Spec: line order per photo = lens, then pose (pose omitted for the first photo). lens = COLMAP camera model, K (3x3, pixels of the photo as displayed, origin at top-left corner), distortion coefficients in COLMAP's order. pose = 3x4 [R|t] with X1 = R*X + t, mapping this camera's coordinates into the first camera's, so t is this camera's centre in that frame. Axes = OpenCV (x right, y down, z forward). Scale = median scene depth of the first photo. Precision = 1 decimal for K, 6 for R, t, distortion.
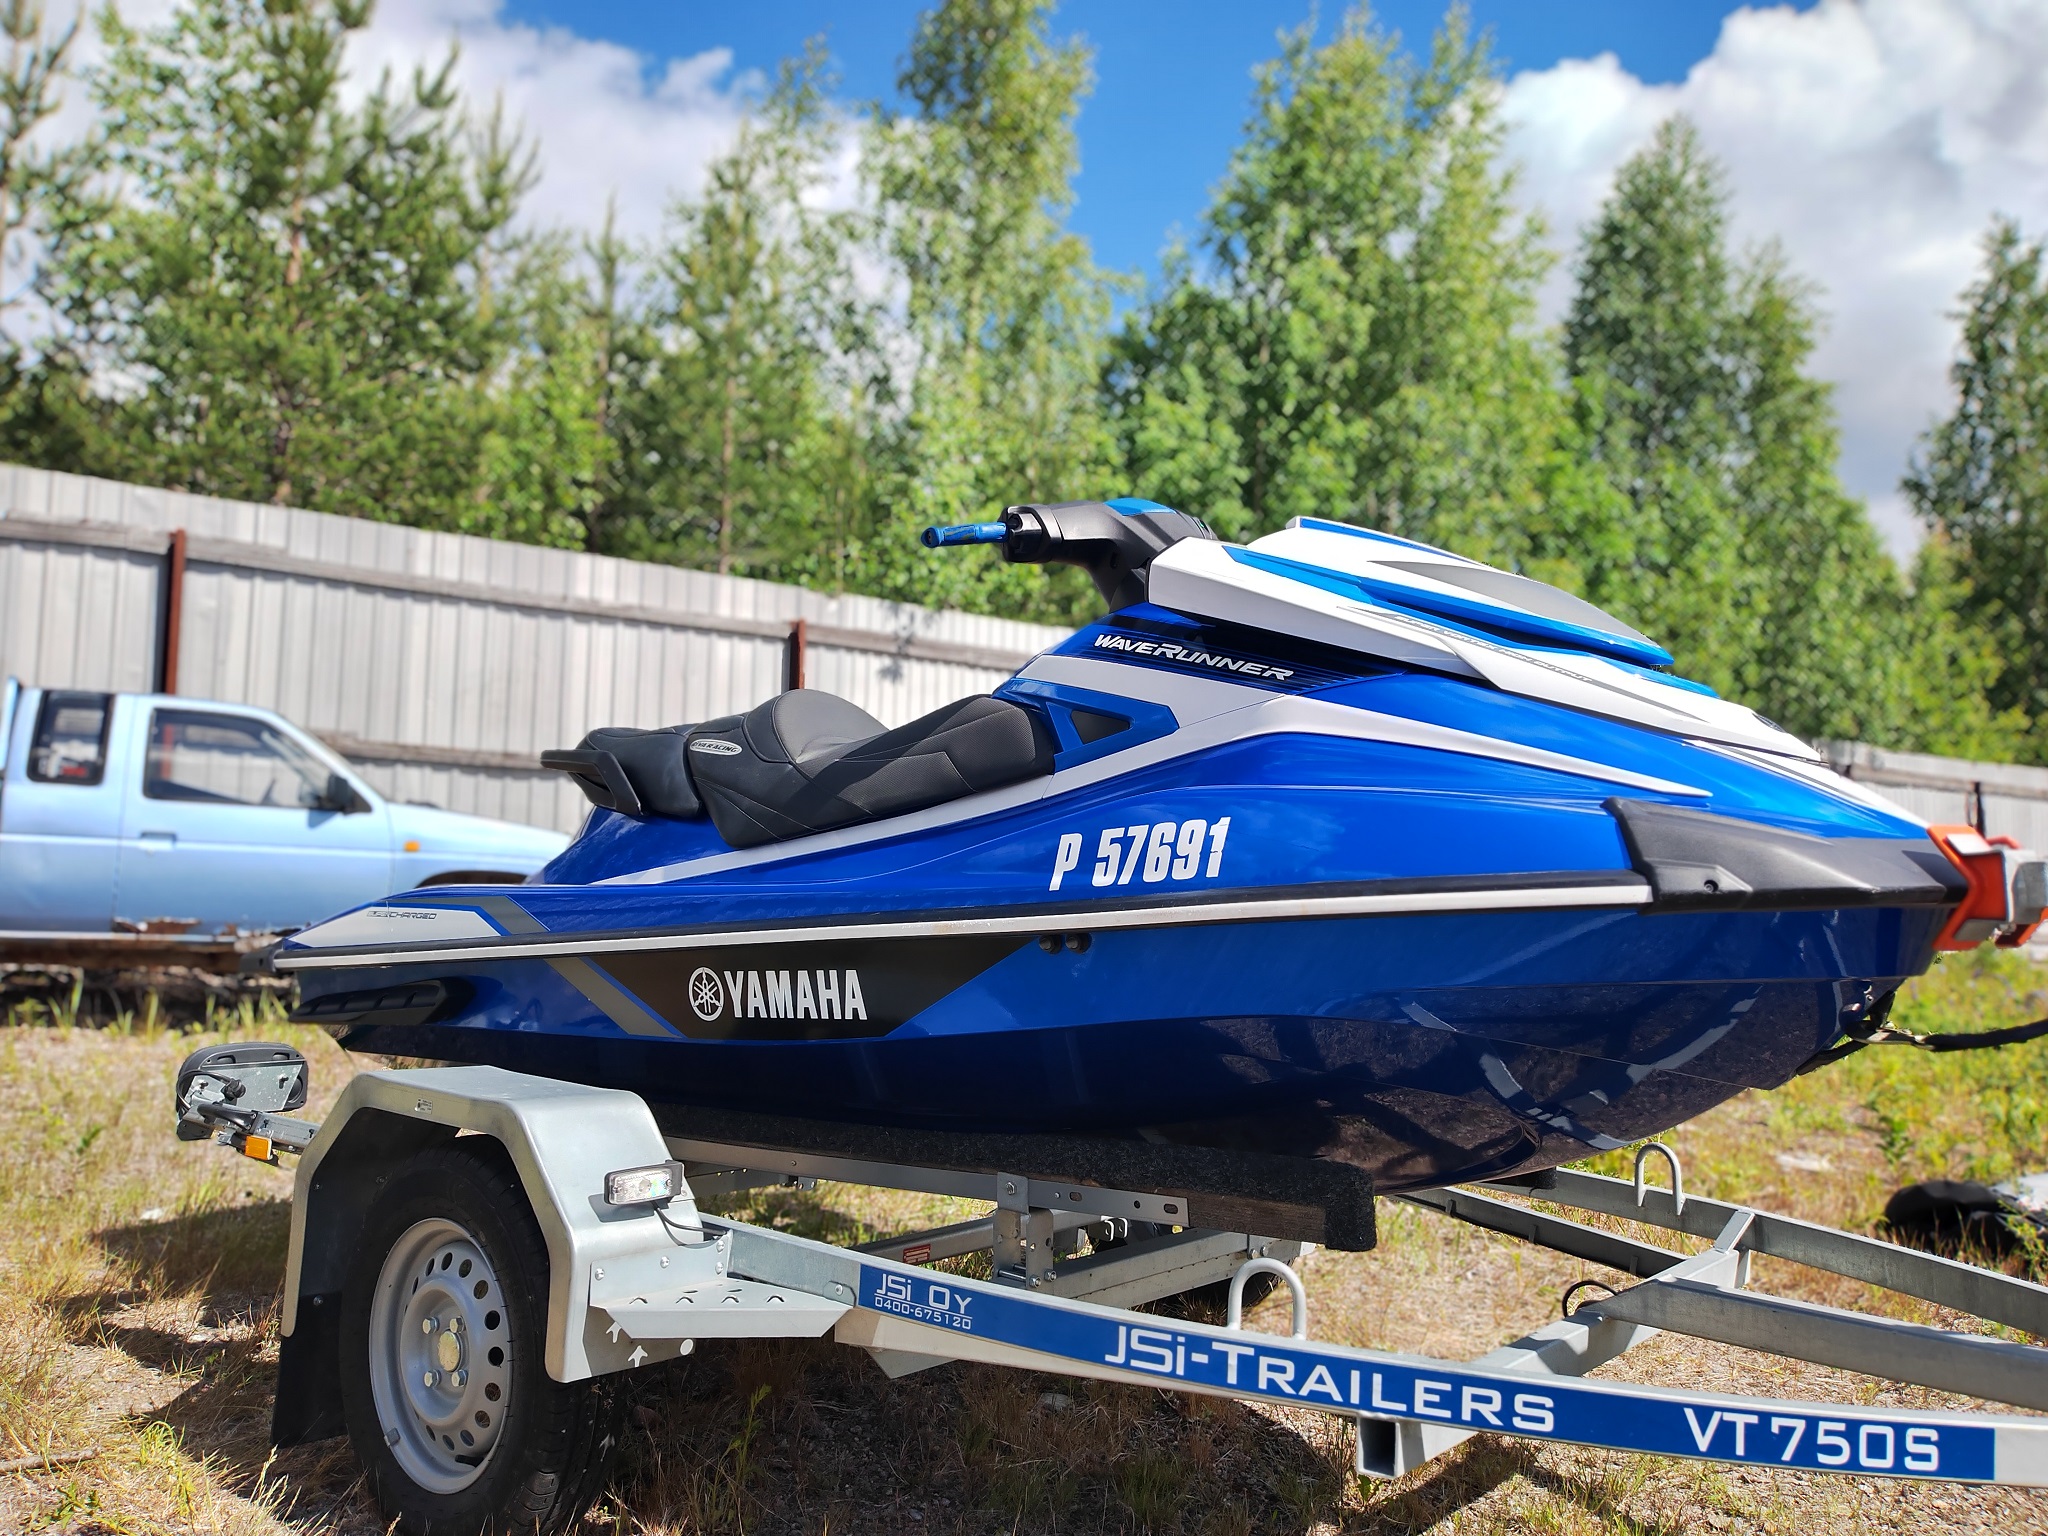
lens RADIAL K [[1631.5, 0, 1018.6], [0, 1631.5, 765.4], [0, 0, 1]] dist [0.035941, -0.029225]
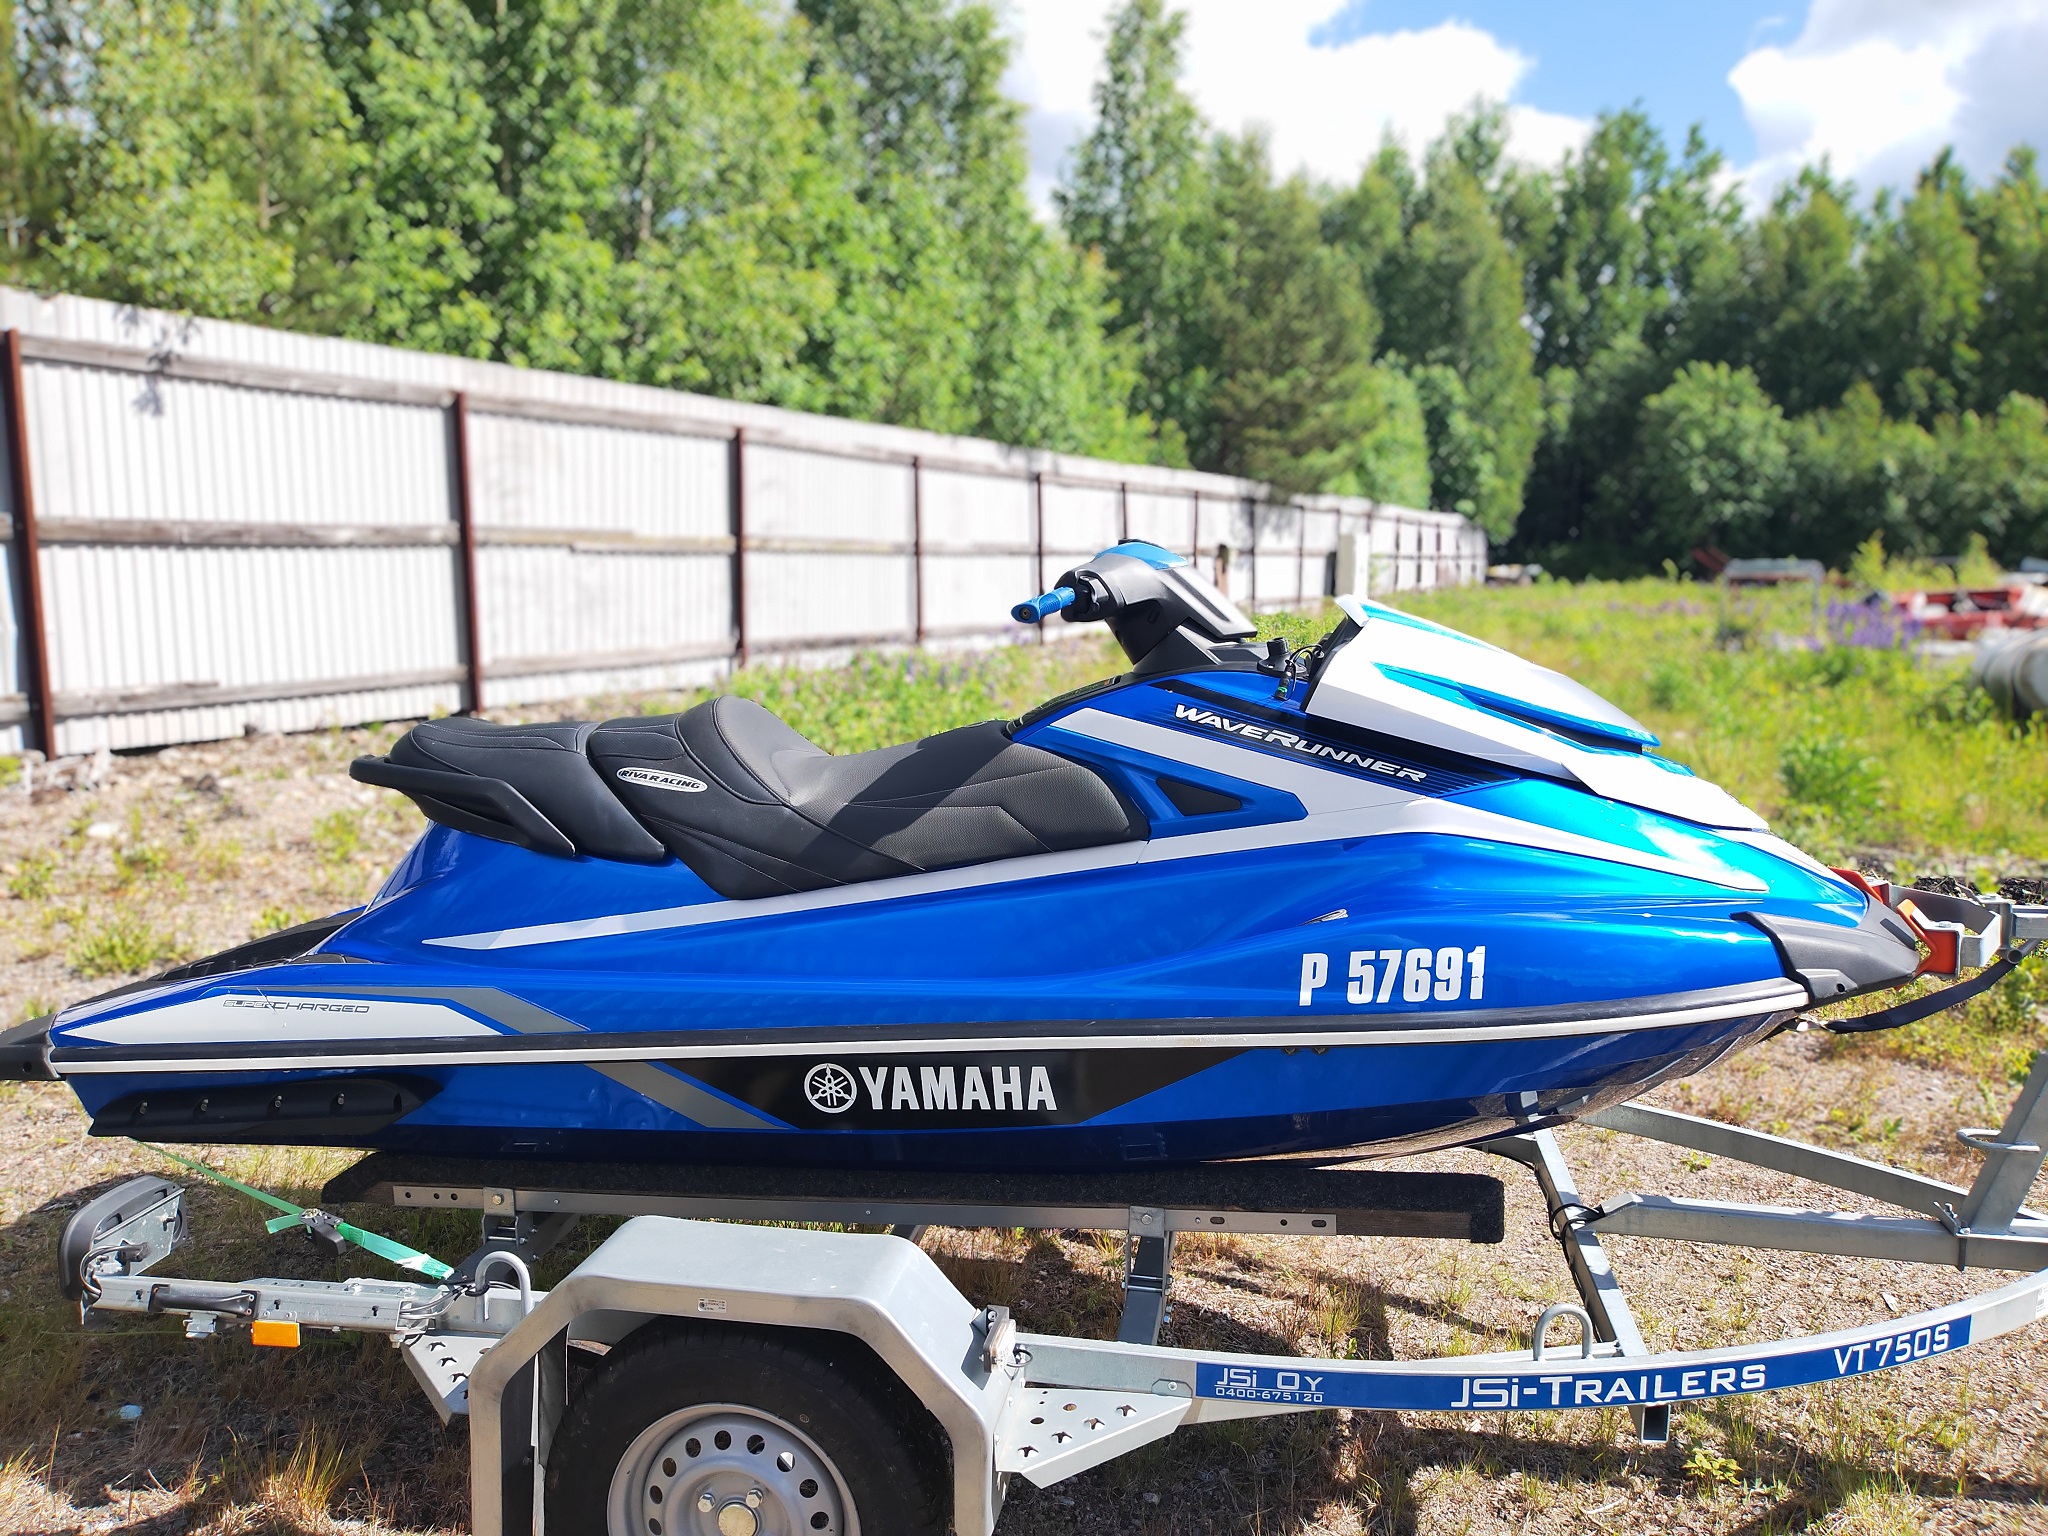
lens RADIAL K [[1631.5, 0, 1012.3], [0, 1631.5, 767.1], [0, 0, 1]] dist [0.035941, -0.029225]
pose [[0.858993, -0.096630, 0.502787, -0.624839], [-0.017450, 0.975932, 0.217376, -0.289610], [-0.511691, -0.195498, 0.836632, 0.168631]]
